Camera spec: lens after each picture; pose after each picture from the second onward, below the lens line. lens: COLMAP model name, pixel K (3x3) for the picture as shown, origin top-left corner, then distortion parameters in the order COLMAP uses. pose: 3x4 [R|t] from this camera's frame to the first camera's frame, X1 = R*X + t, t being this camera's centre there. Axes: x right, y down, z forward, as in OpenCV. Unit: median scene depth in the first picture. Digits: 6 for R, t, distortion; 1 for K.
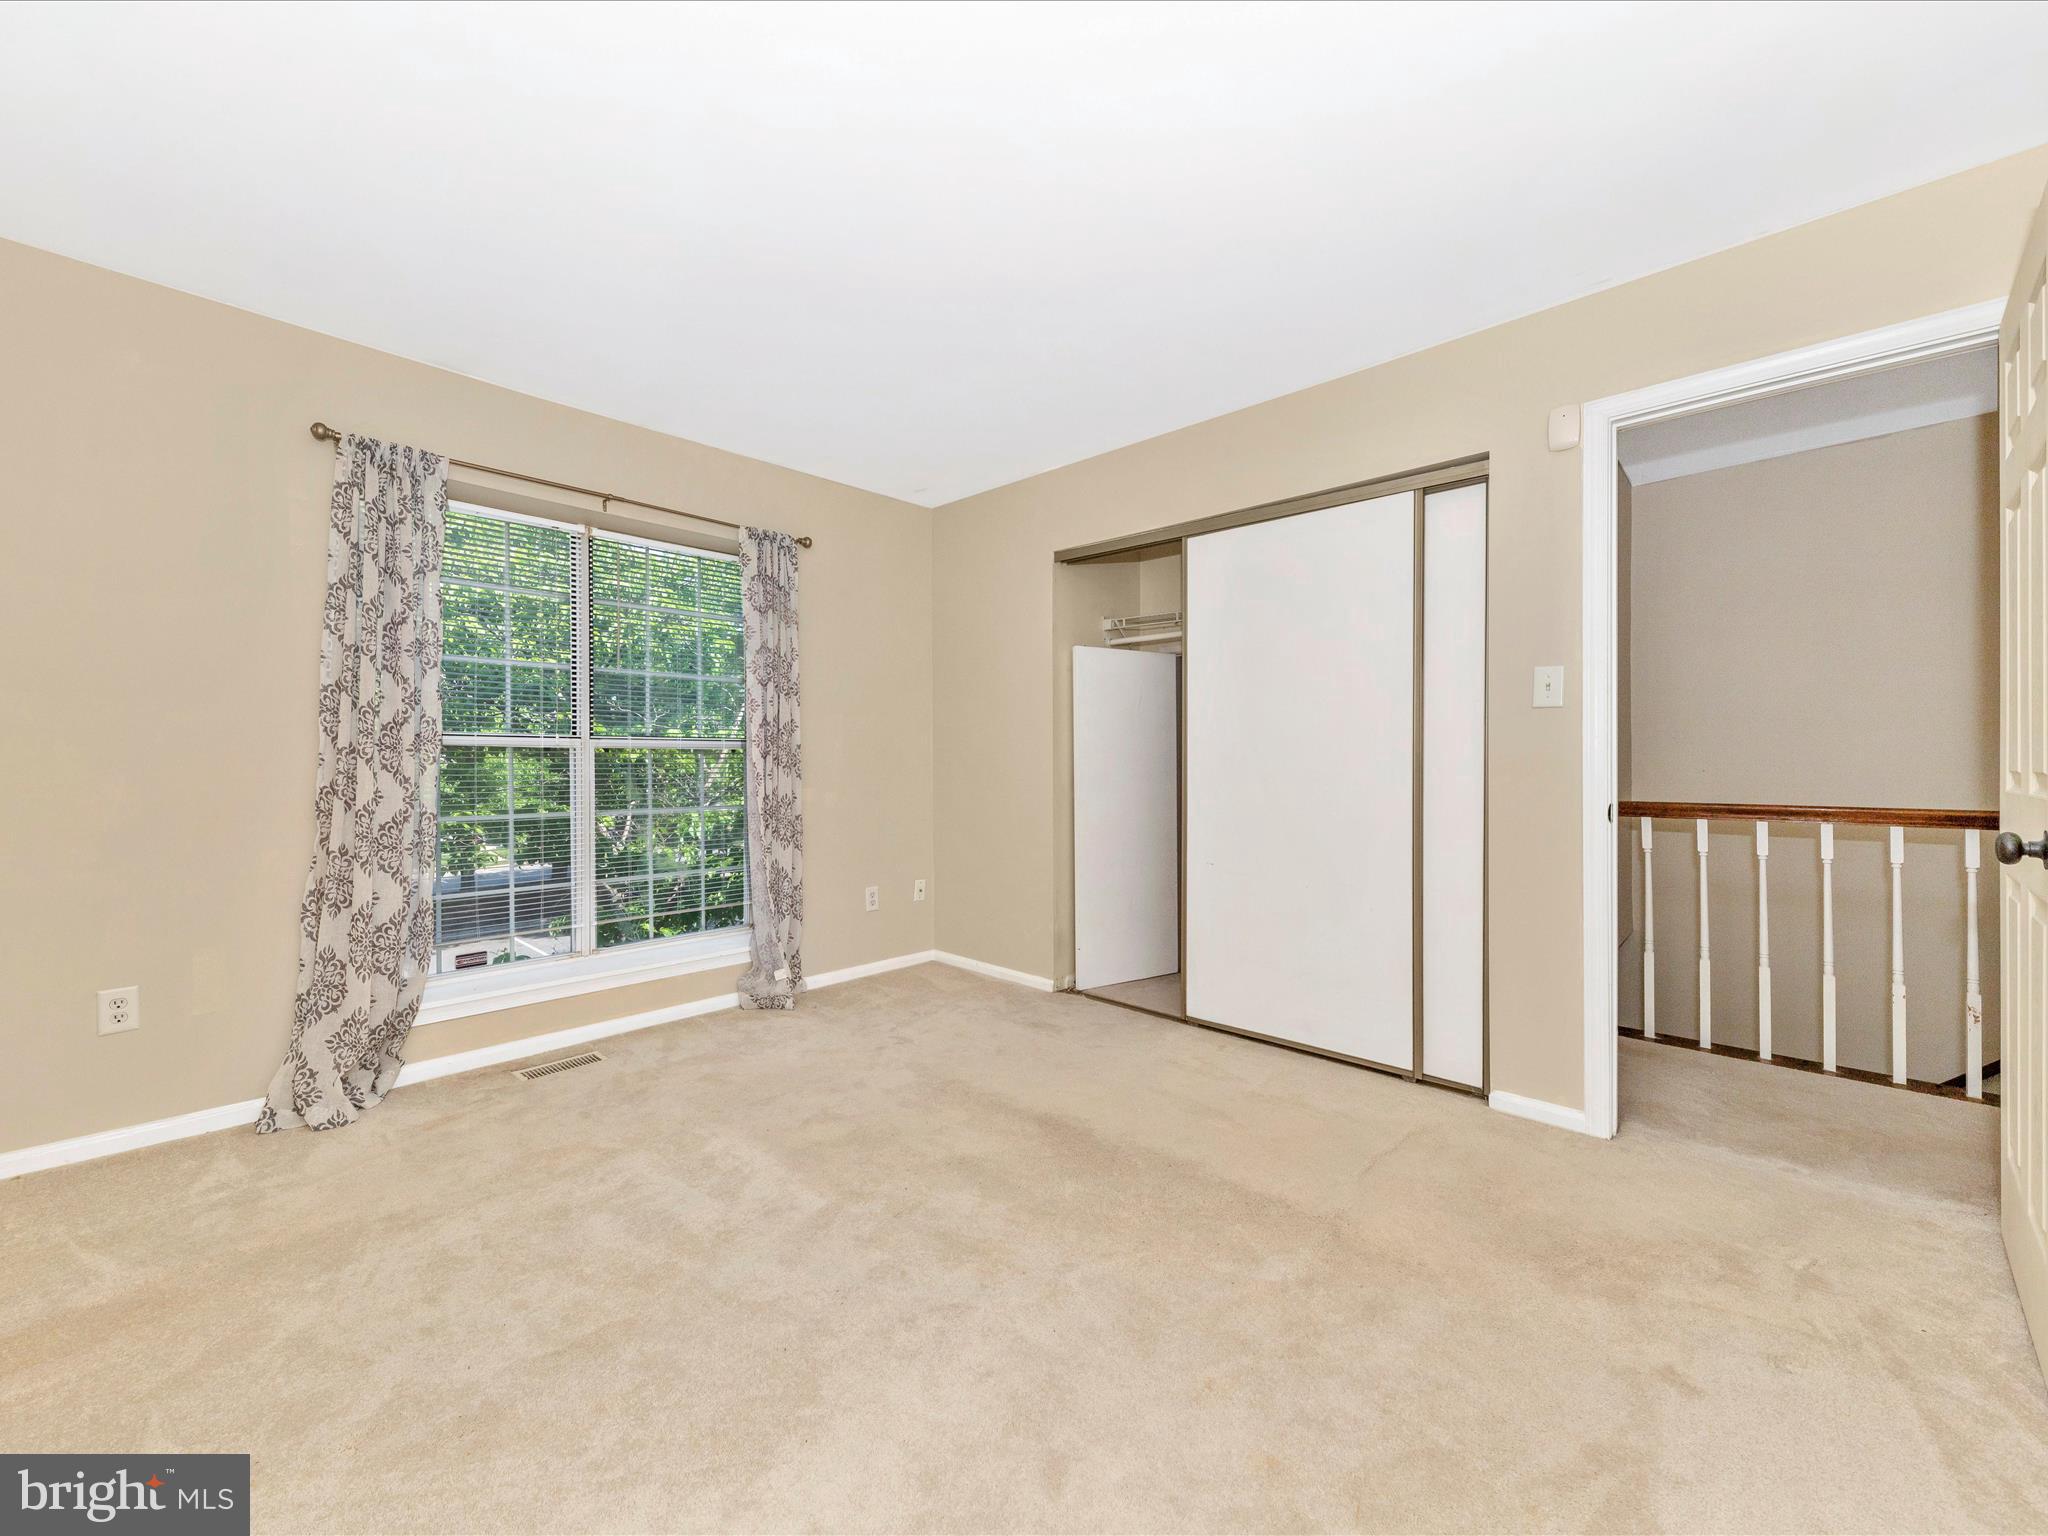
lens RADIAL K [[796.9, 0, 1033.8], [0, 796.9, 766.2], [0, 0, 1]] dist [0.002157, -0.000446]
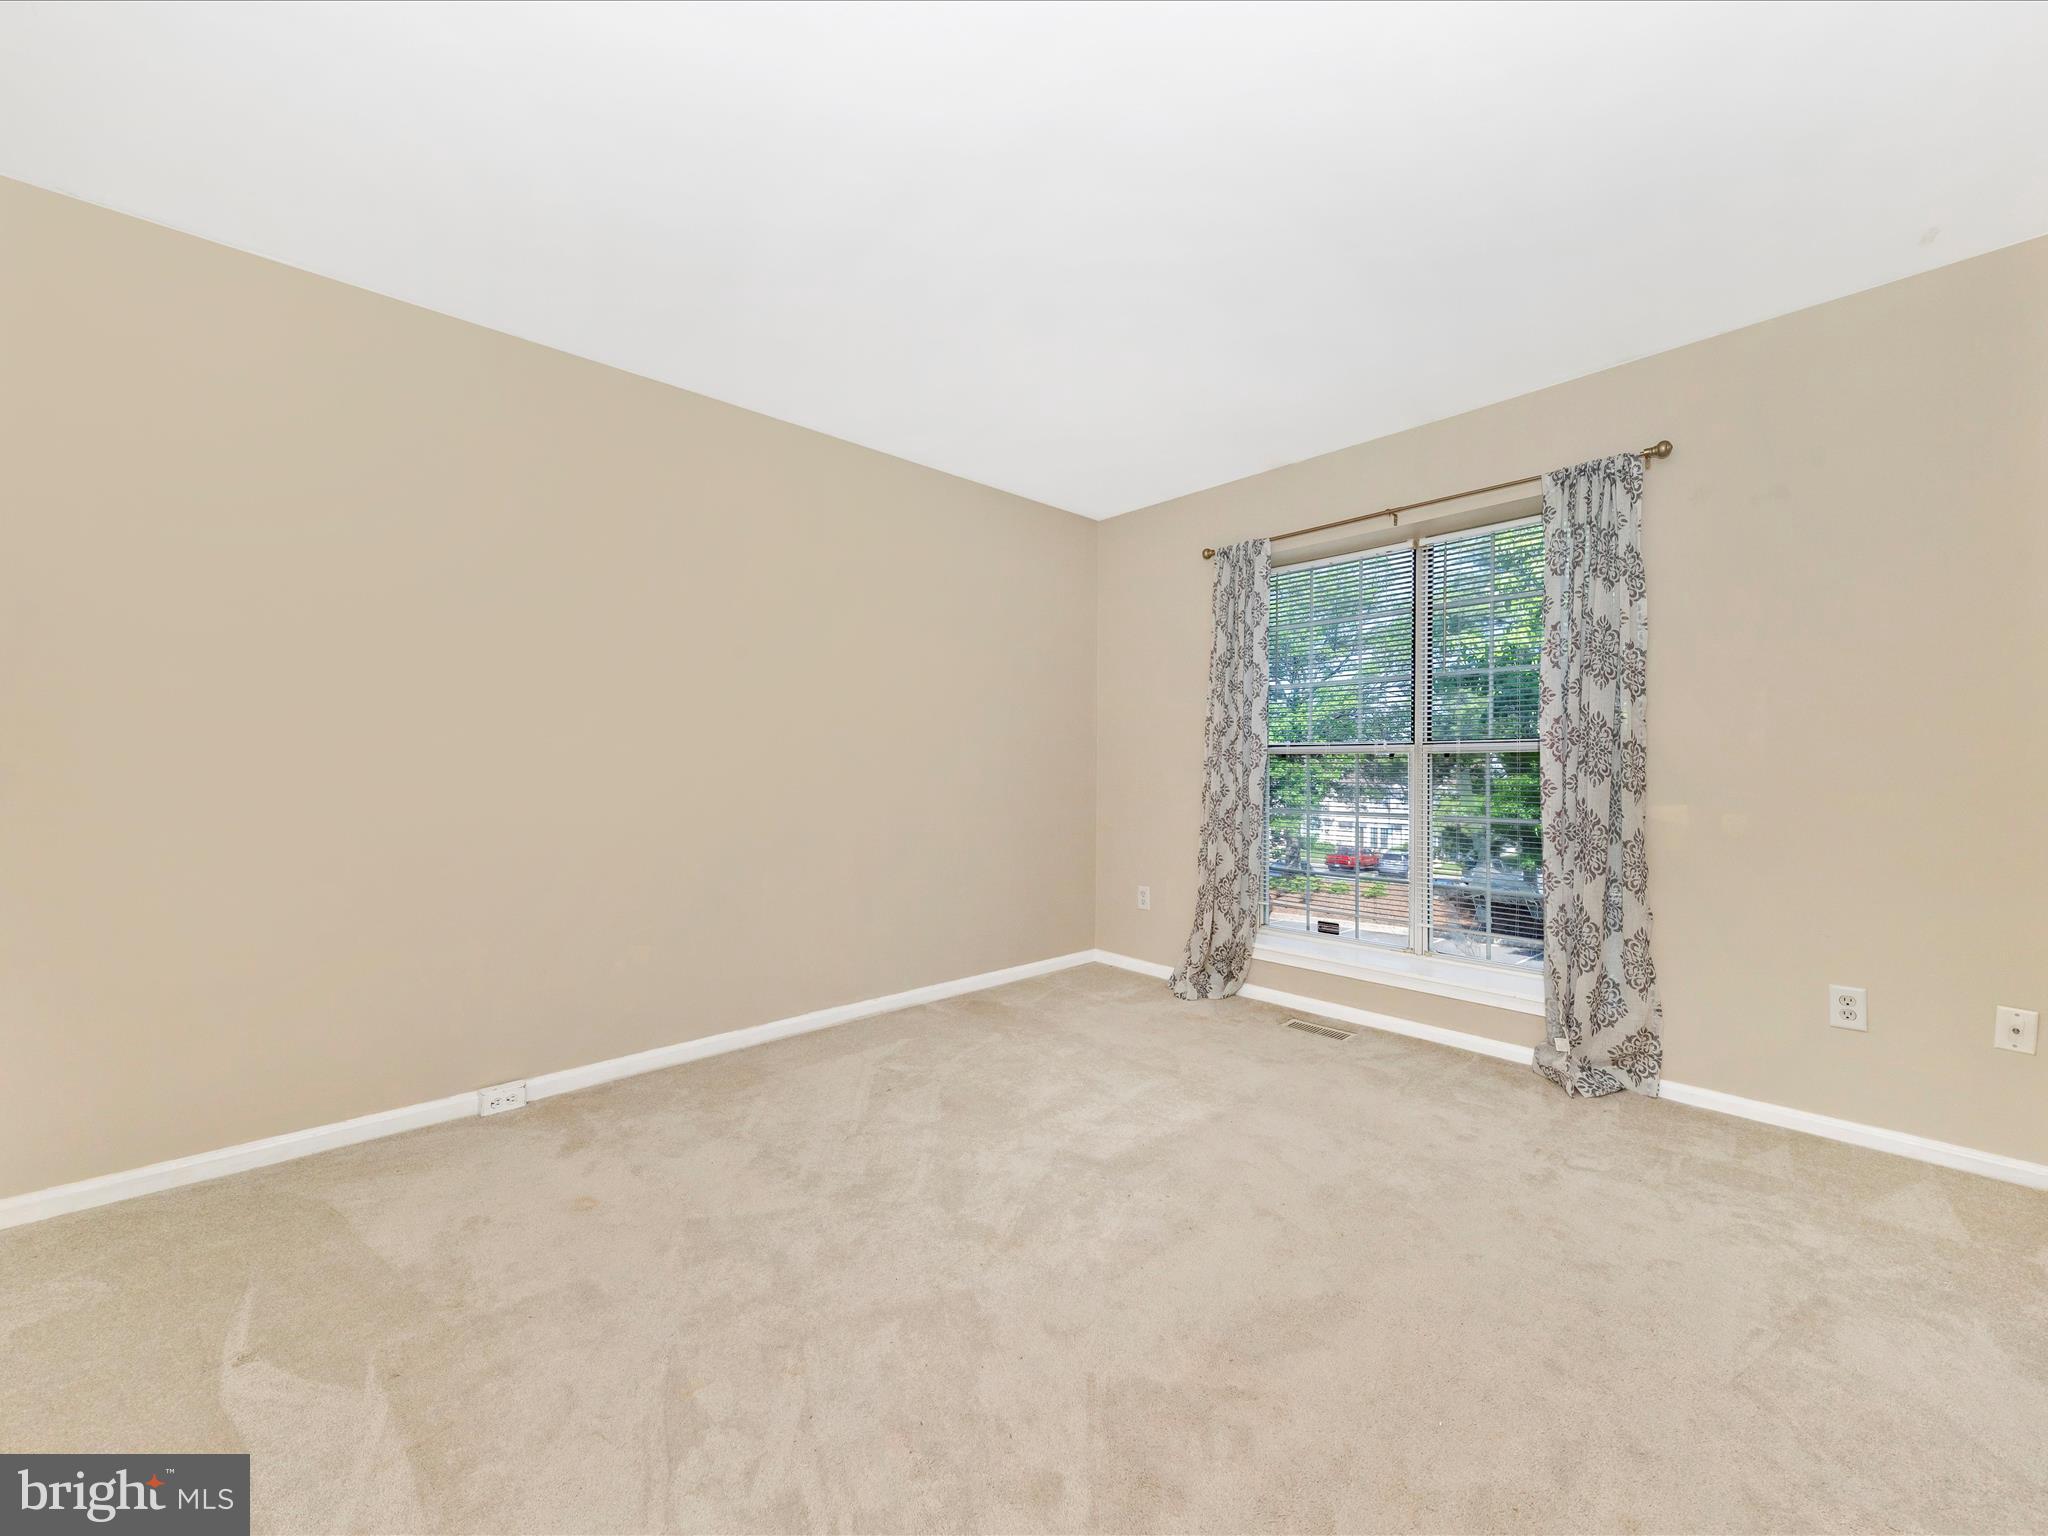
lens RADIAL K [[796.9, 0, 1033.8], [0, 796.9, 766.2], [0, 0, 1]] dist [0.002157, -0.000446]
pose [[-0.064550, -0.005647, -0.997898, 0.542156], [-0.010053, 0.999937, -0.005009, 0.004379], [0.997864, 0.009708, -0.064603, 0.615129]]
